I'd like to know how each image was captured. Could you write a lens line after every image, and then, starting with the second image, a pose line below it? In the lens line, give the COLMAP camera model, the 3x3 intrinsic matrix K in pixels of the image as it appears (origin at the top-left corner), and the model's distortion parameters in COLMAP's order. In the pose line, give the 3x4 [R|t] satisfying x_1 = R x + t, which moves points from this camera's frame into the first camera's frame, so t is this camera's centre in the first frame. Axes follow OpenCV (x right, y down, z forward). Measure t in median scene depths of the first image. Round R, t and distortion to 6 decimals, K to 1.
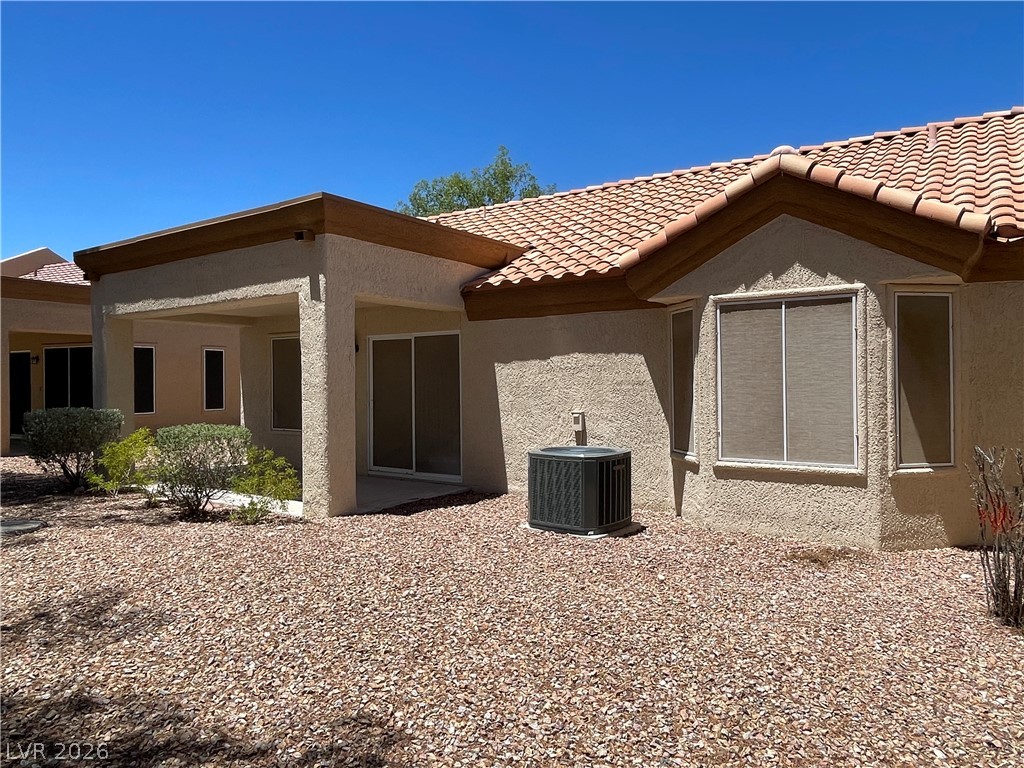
lens RADIAL K [[688.1, 0, 512.0], [0, 688.1, 384.0], [0, 0, 1]] dist [0.000571, 0.000090]
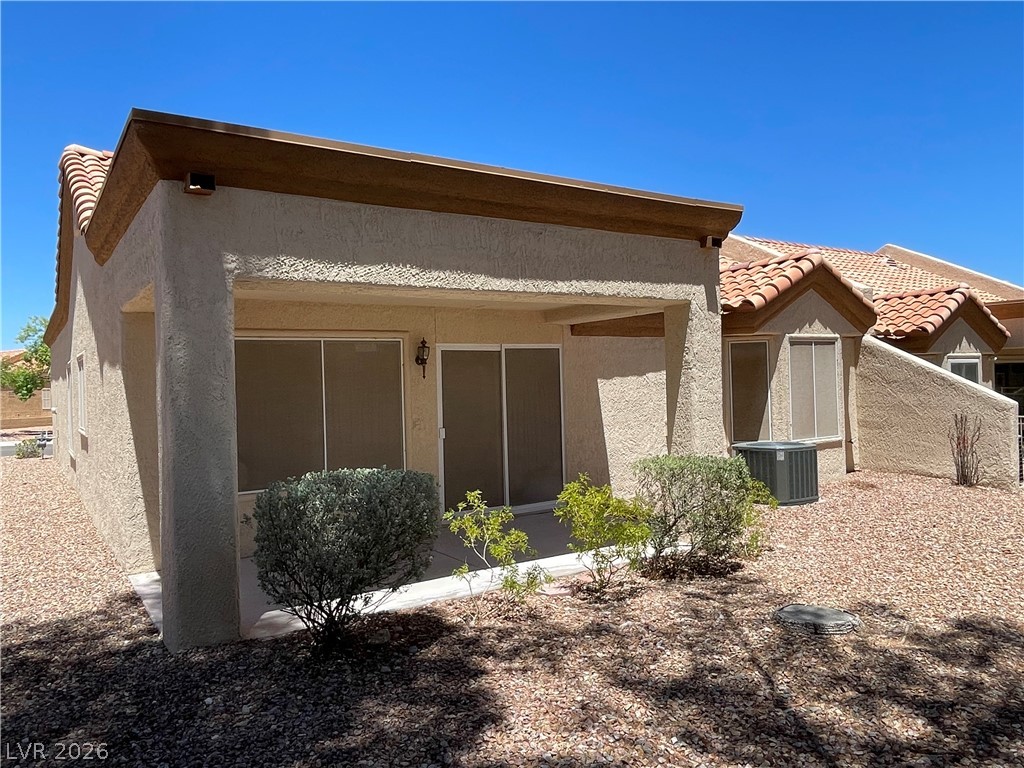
lens RADIAL K [[713.4, 0, 514.1], [0, 713.4, 377.7], [0, 0, 1]] dist [-0.008435, -0.005460]
pose [[0.396251, 0.001171, 0.918142, -1.230656], [0.030912, 0.999415, -0.014616, -0.024726], [-0.917622, 0.034173, 0.395983, 0.826081]]
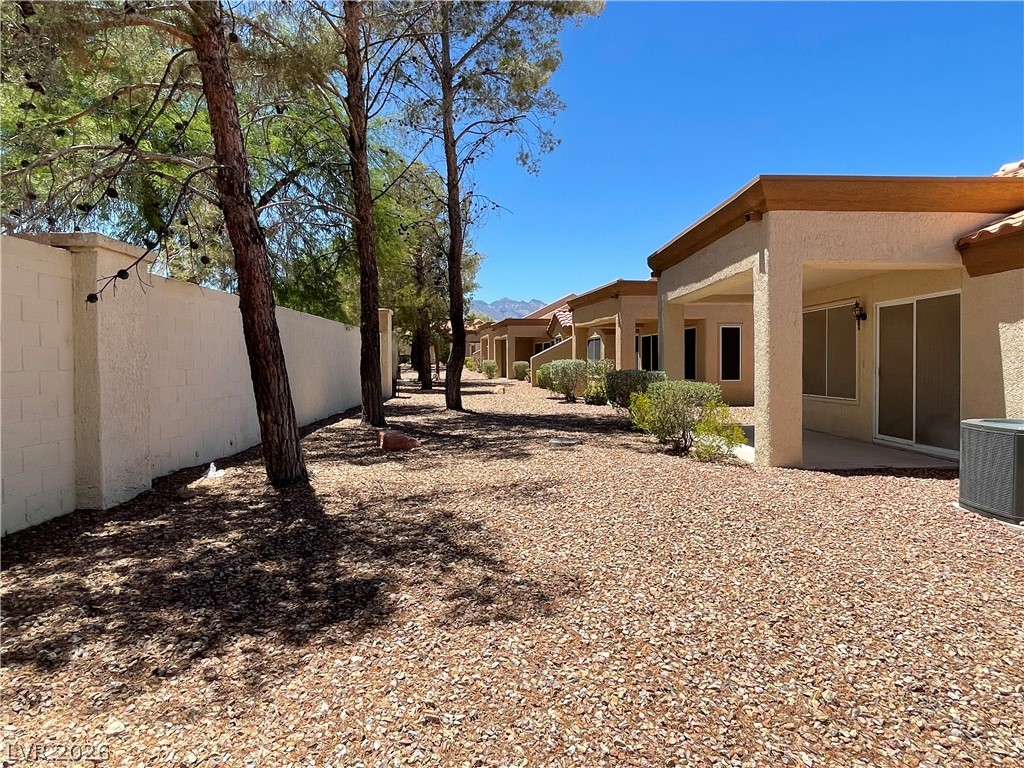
lens RADIAL K [[629.5, 0, 534.8], [0, 629.5, 381.1], [0, 0, 1]] dist [0.001594, 0.003440]
pose [[0.610369, 0.026296, -0.791681, 0.291452], [-0.004910, 0.999555, 0.029415, 0.024968], [0.792102, -0.014066, 0.610226, 0.073730]]
